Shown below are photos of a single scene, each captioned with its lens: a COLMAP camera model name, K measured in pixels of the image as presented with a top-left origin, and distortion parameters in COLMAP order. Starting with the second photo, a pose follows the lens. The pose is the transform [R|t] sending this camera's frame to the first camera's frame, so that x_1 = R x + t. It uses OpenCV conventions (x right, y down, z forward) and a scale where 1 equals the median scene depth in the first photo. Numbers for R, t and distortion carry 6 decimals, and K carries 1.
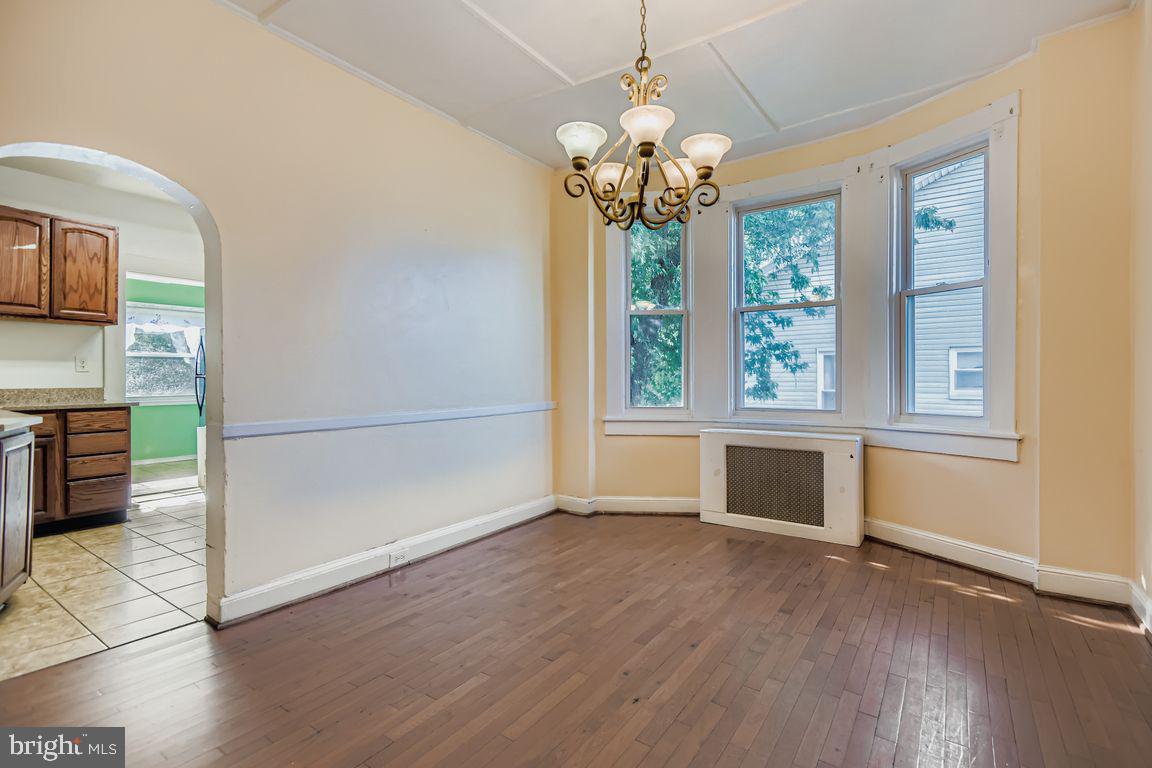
lens RADIAL K [[539.7, 0, 574.6], [0, 539.7, 376.2], [0, 0, 1]] dist [-0.004884, -0.000997]
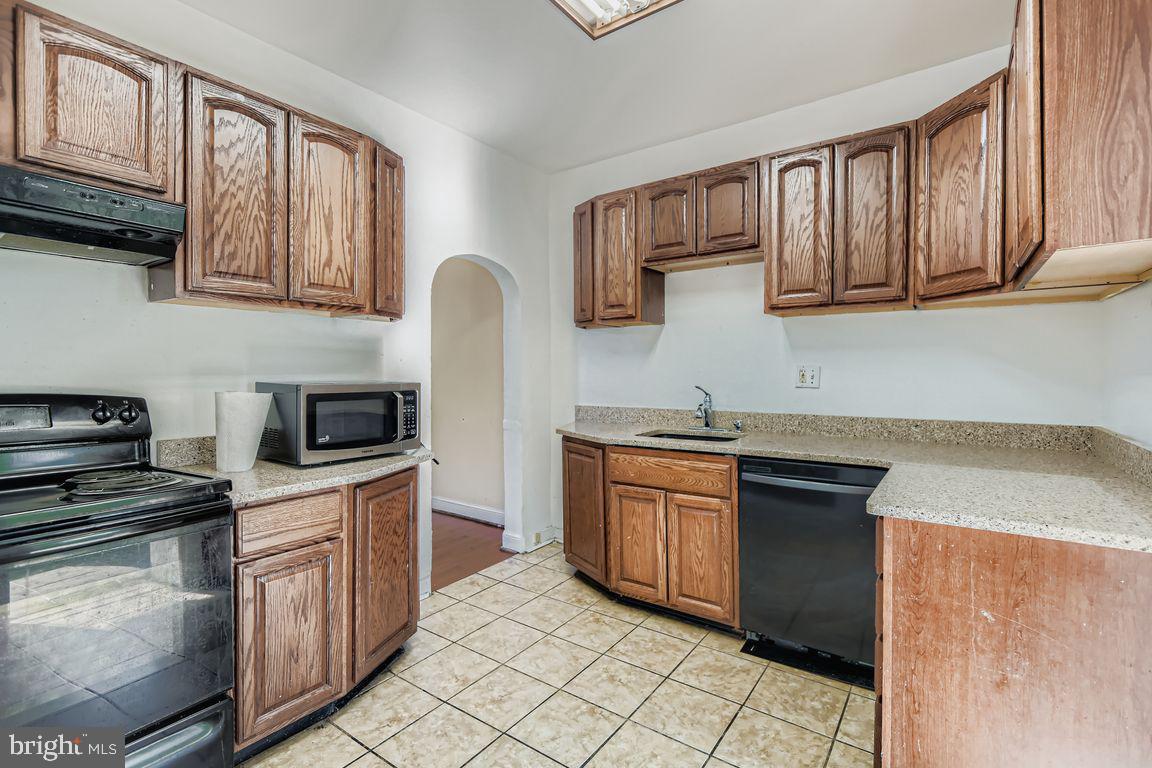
lens RADIAL K [[539.7, 0, 577.2], [0, 539.7, 376.4], [0, 0, 1]] dist [-0.004884, -0.000997]
pose [[-0.999768, 0.000721, 0.021508, -0.855259], [0.000916, 0.999958, 0.009068, -0.054941], [-0.021500, 0.009086, -0.999728, 1.829542]]
